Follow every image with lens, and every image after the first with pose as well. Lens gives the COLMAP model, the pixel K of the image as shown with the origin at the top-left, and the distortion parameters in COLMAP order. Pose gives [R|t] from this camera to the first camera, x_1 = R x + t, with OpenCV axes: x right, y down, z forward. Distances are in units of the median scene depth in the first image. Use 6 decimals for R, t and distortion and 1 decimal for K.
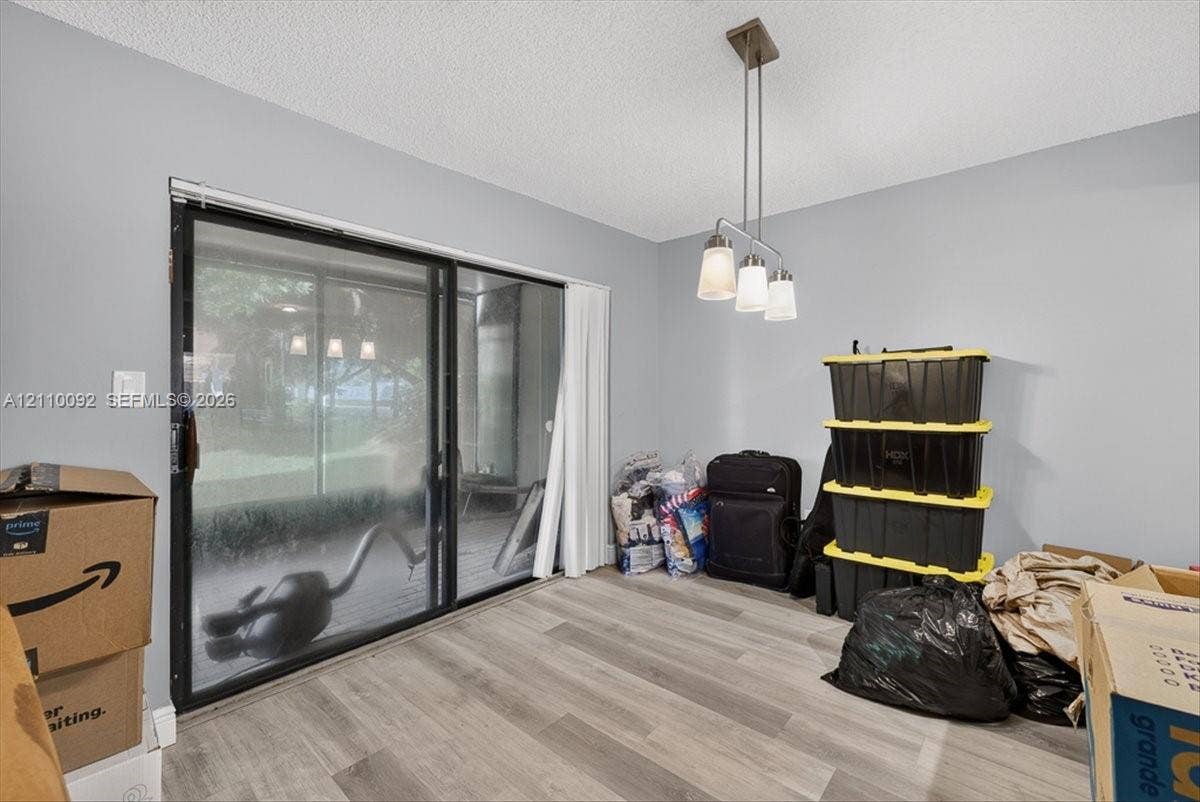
lens RADIAL K [[504.1, 0, 599.5], [0, 504.1, 390.5], [0, 0, 1]] dist [0.003369, -0.000509]
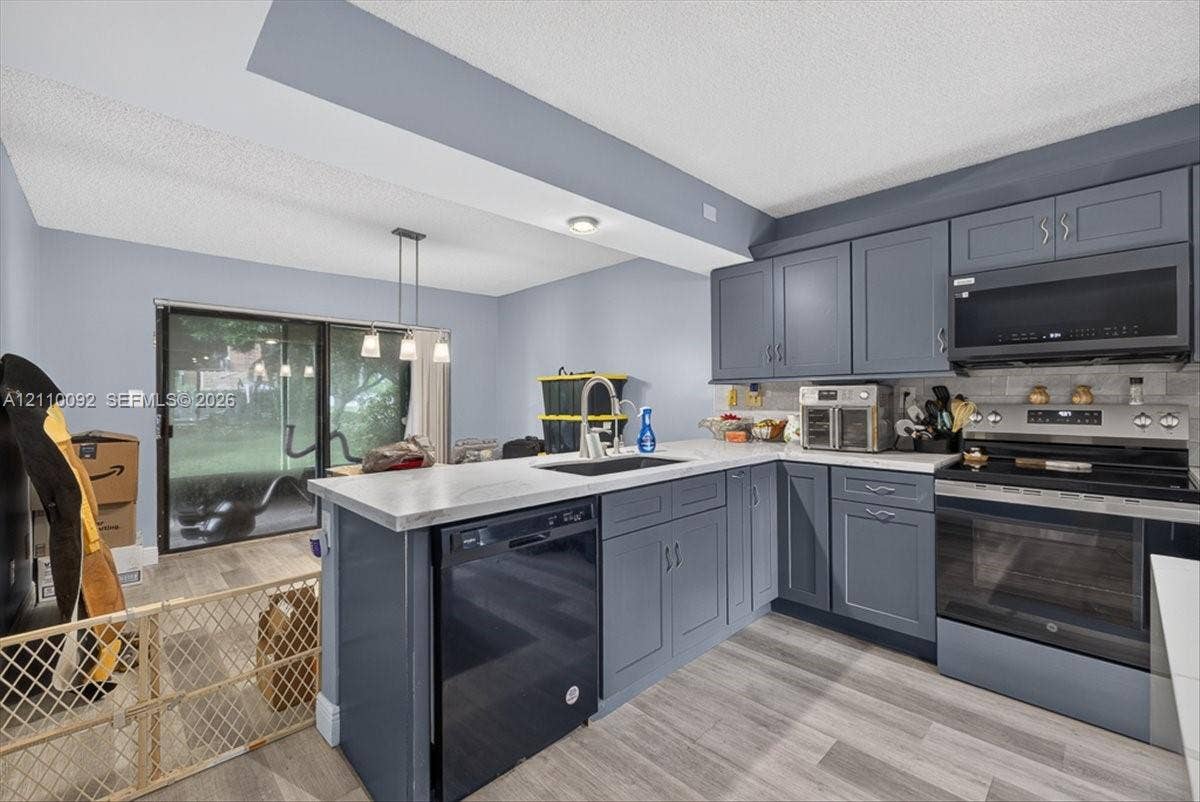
lens RADIAL K [[504.1, 0, 604.6], [0, 504.1, 398.6], [0, 0, 1]] dist [0.003369, -0.000509]
pose [[0.997352, -0.002943, -0.072661, 1.074223], [0.003159, 0.999991, 0.002863, -0.000717], [0.072652, -0.003085, 0.997353, -0.885907]]
